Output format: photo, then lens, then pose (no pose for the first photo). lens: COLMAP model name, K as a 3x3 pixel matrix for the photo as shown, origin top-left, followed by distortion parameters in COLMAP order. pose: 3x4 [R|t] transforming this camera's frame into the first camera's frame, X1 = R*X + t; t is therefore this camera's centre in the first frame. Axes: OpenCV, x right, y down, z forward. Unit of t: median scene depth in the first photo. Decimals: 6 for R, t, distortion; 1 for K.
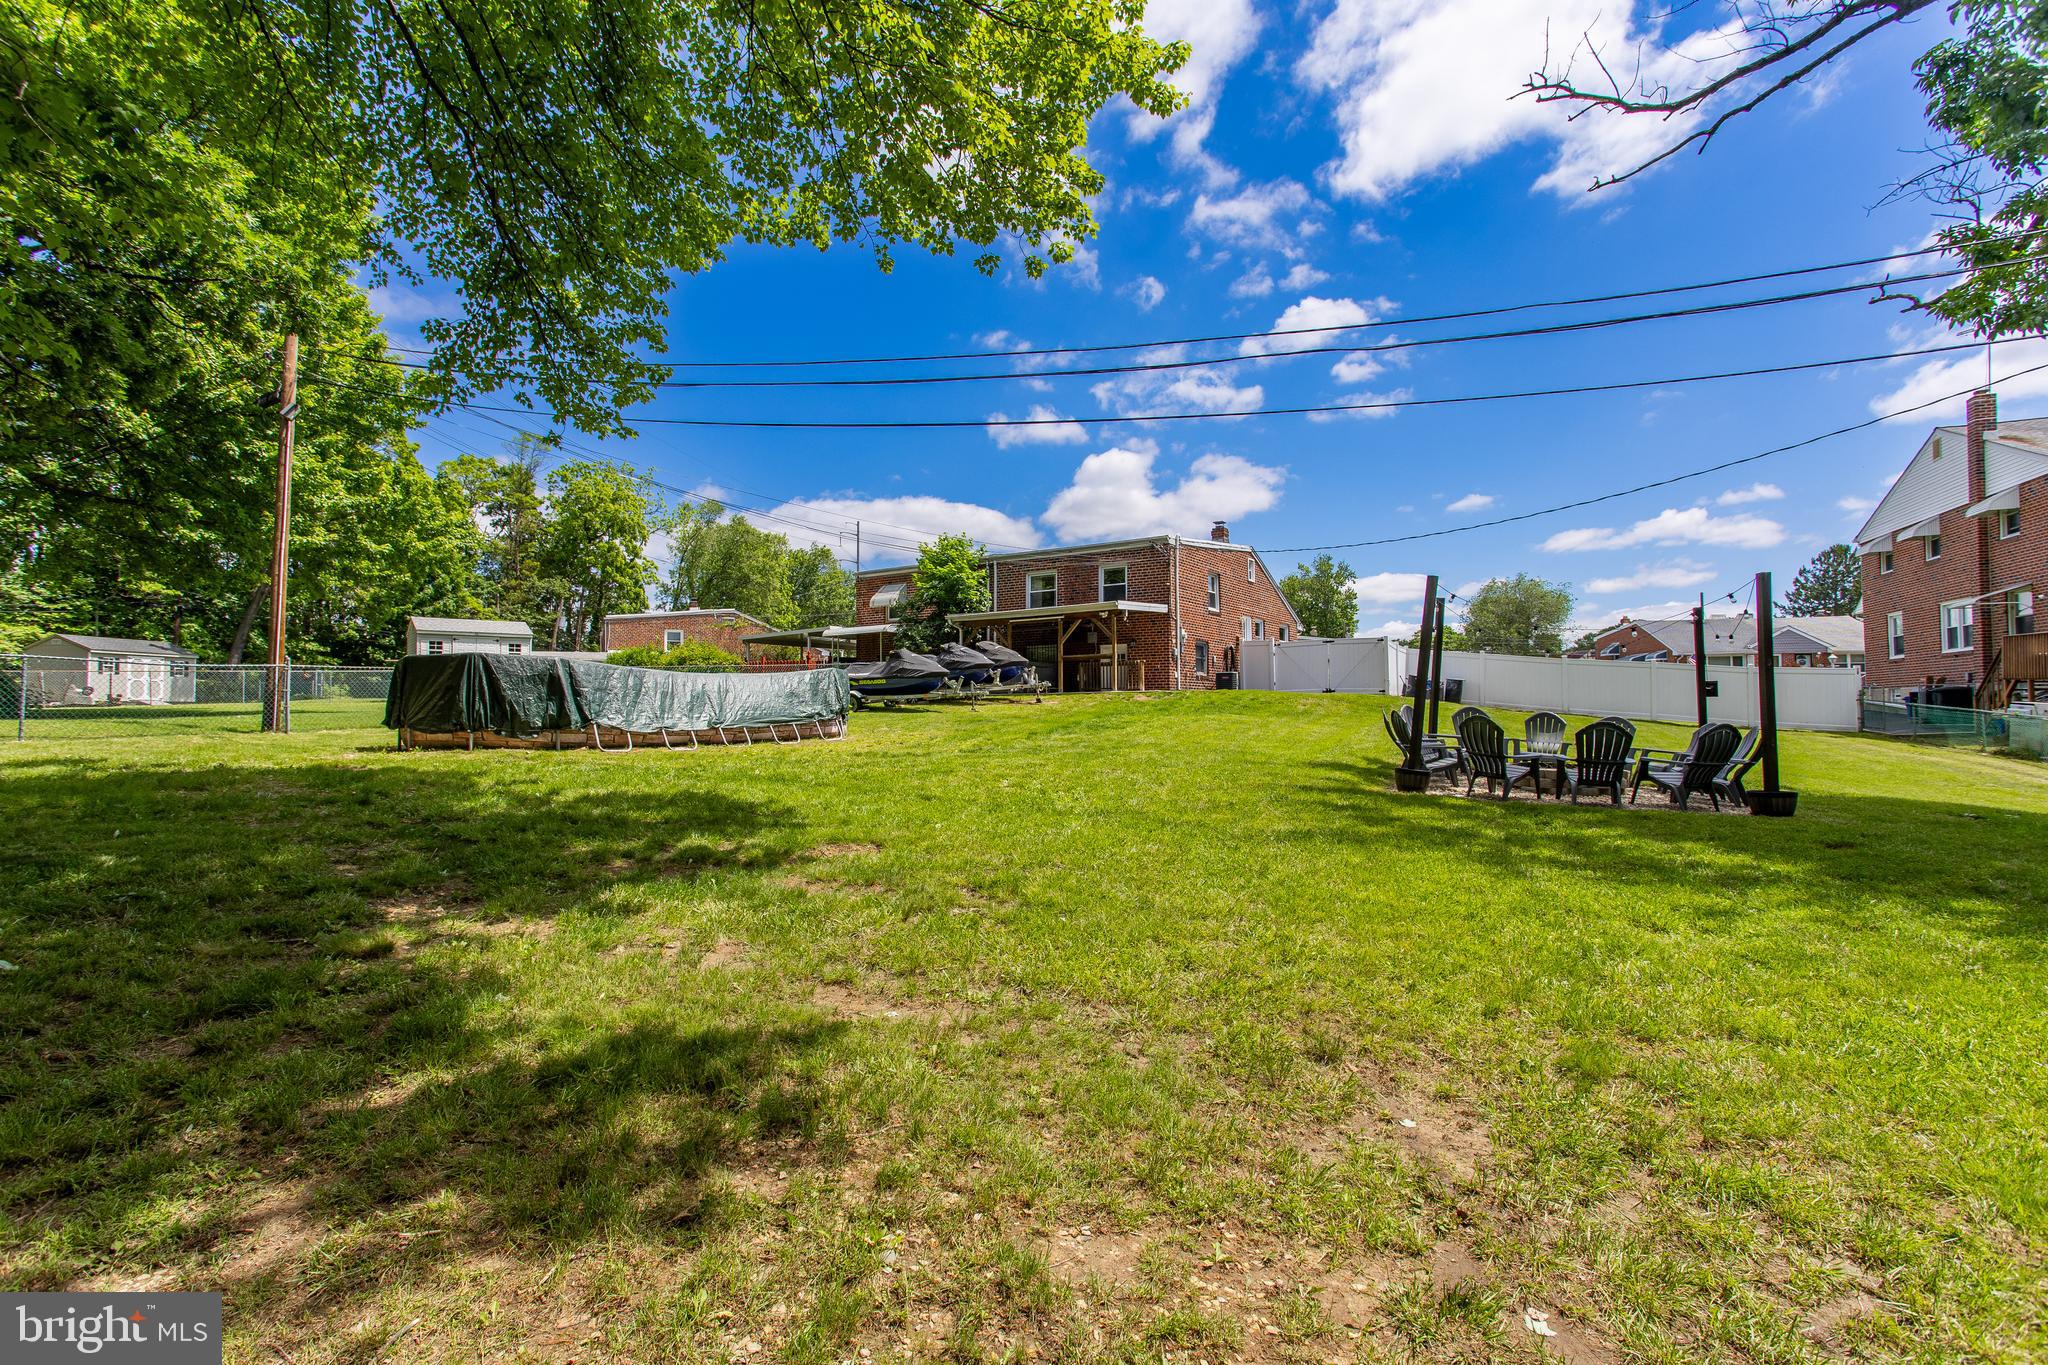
lens RADIAL K [[971.9, 0, 1024.0], [0, 971.9, 682.5], [0, 0, 1]] dist [-0.004245, 0.000901]
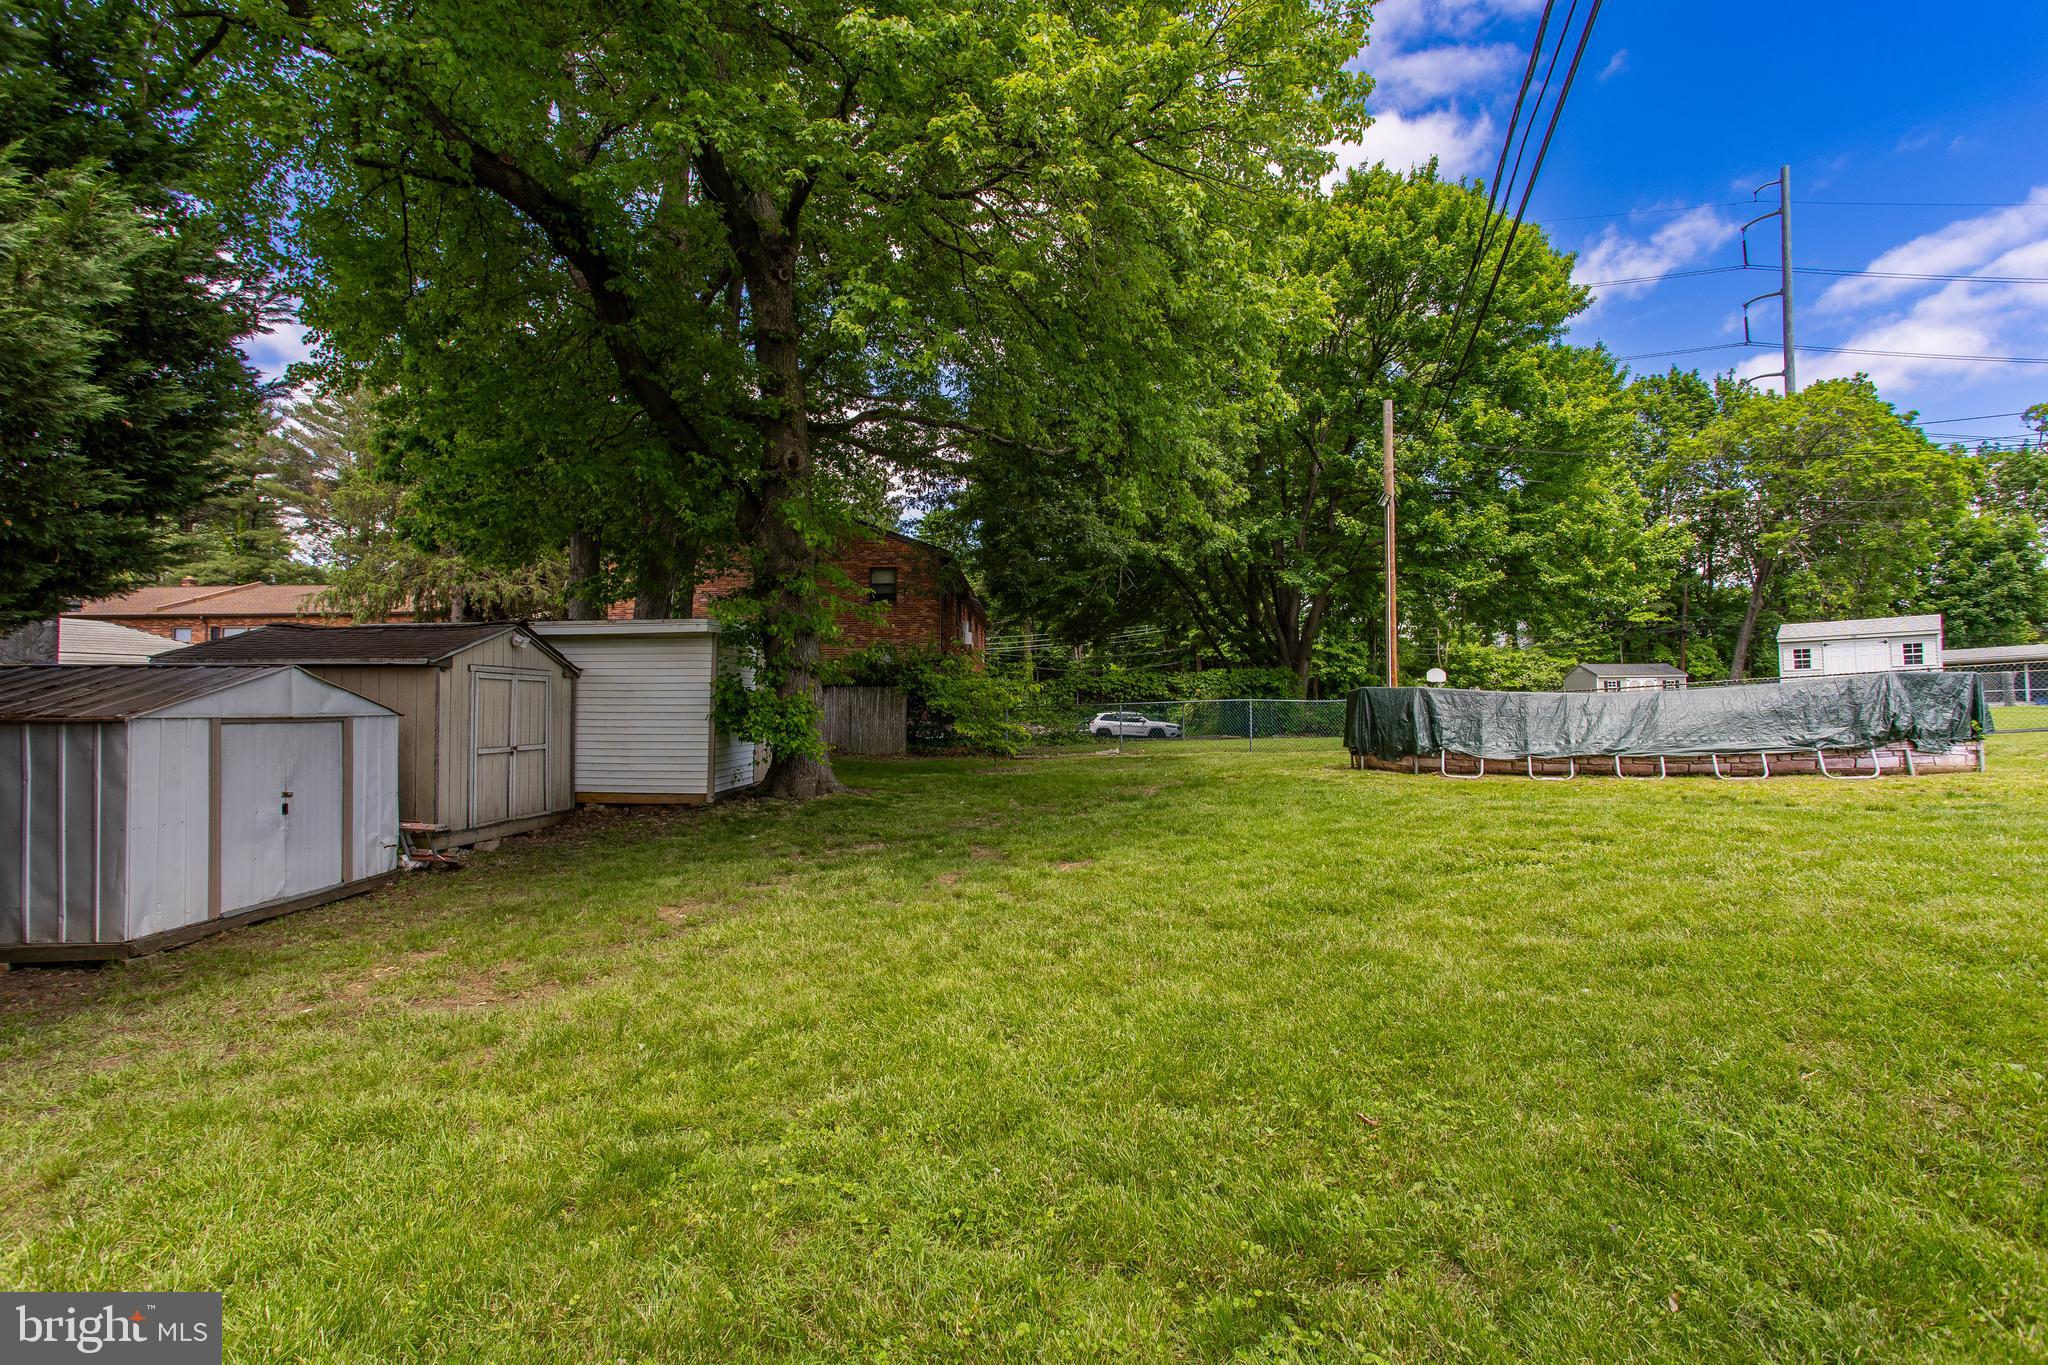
lens RADIAL K [[971.9, 0, 1024.0], [0, 971.9, 682.5], [0, 0, 1]] dist [-0.004245, 0.000901]
pose [[0.107750, -0.043236, -0.993237, 0.258182], [0.039143, 0.998464, -0.039217, -0.003313], [0.993407, -0.034652, 0.109277, 0.201416]]
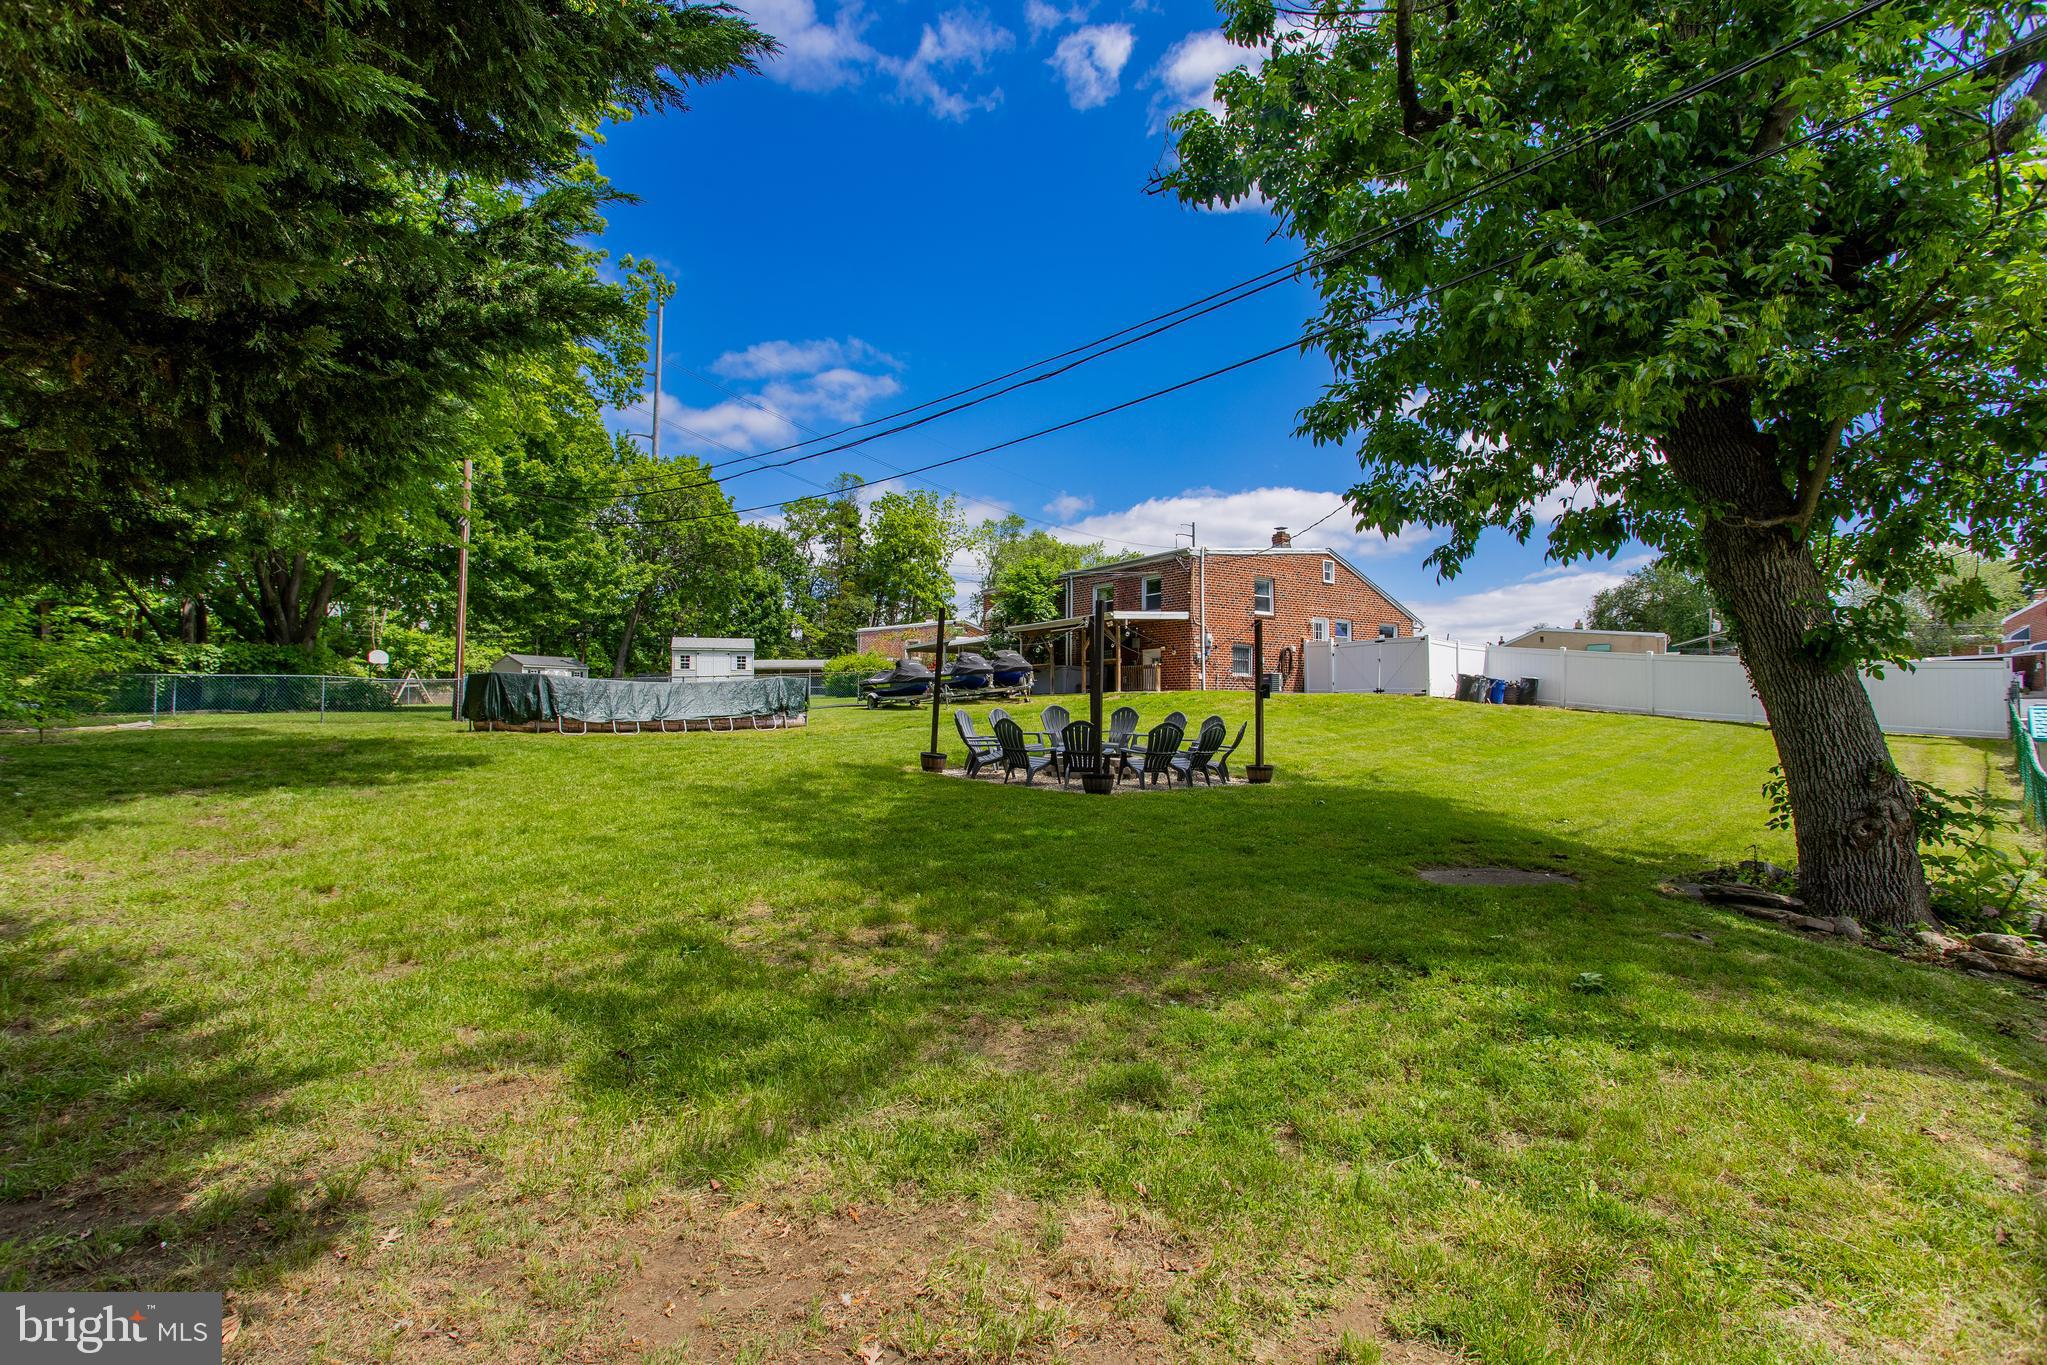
lens RADIAL K [[971.4, 0, 1023.5], [0, 971.4, 682.5], [0, 0, 1]] dist [-0.004245, 0.000901]
pose [[0.926444, -0.005276, -0.376395, 0.384911], [0.006698, 0.999975, 0.002468, -0.005071], [0.376373, -0.004808, 0.926456, -0.074979]]
